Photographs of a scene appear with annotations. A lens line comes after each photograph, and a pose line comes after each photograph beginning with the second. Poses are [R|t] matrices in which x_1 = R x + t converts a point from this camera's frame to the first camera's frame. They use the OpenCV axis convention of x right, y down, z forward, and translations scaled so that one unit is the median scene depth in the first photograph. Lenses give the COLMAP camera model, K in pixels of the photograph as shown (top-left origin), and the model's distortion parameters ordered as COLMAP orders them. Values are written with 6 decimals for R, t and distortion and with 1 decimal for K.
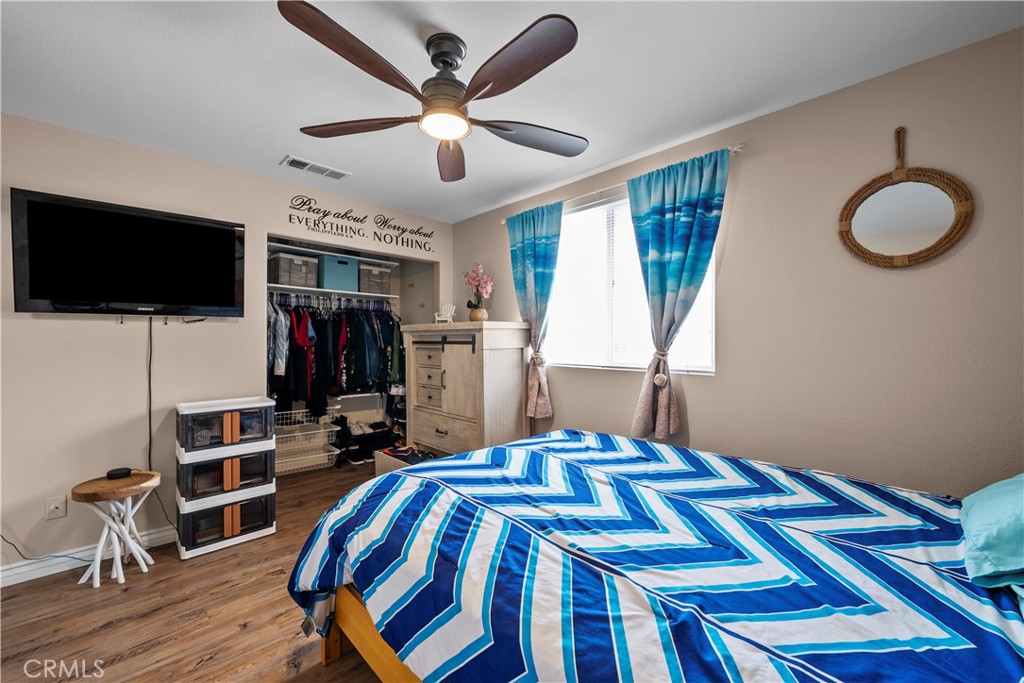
lens RADIAL K [[413.5, 0, 512.0], [0, 413.5, 341.5], [0, 0, 1]] dist [-0.001510, -0.000055]
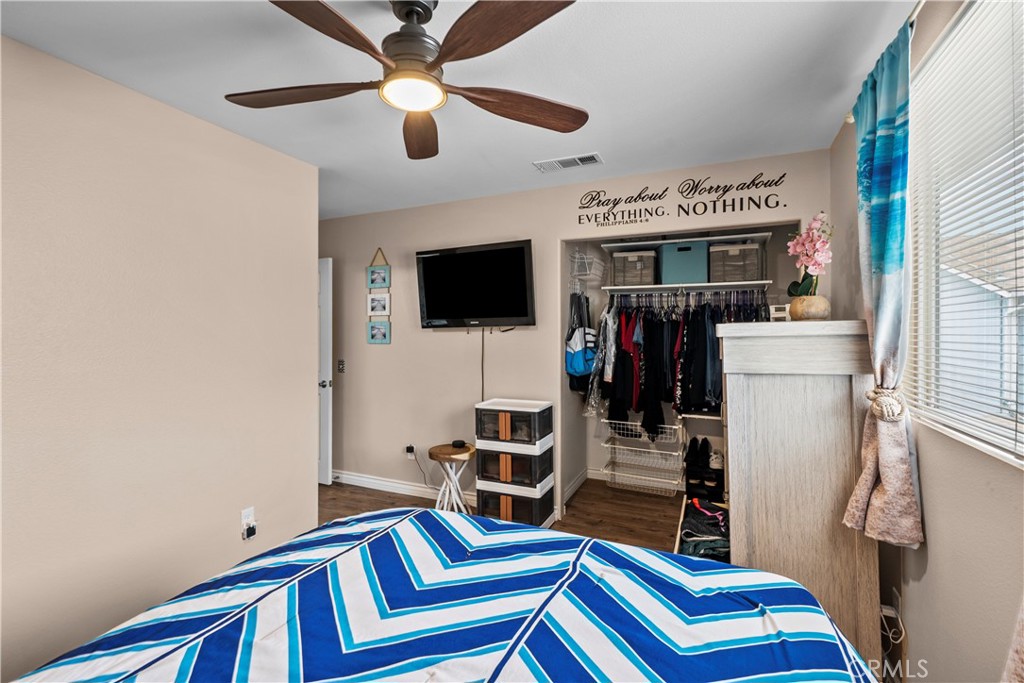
lens RADIAL K [[452.0, 0, 495.1], [0, 452.0, 334.3], [0, 0, 1]] dist [0.003146, 0.000138]
pose [[0.345971, -0.001747, -0.938243, 0.359324], [0.002315, 0.999997, -0.001008, -0.030536], [0.938242, -0.001823, 0.345974, 0.432216]]
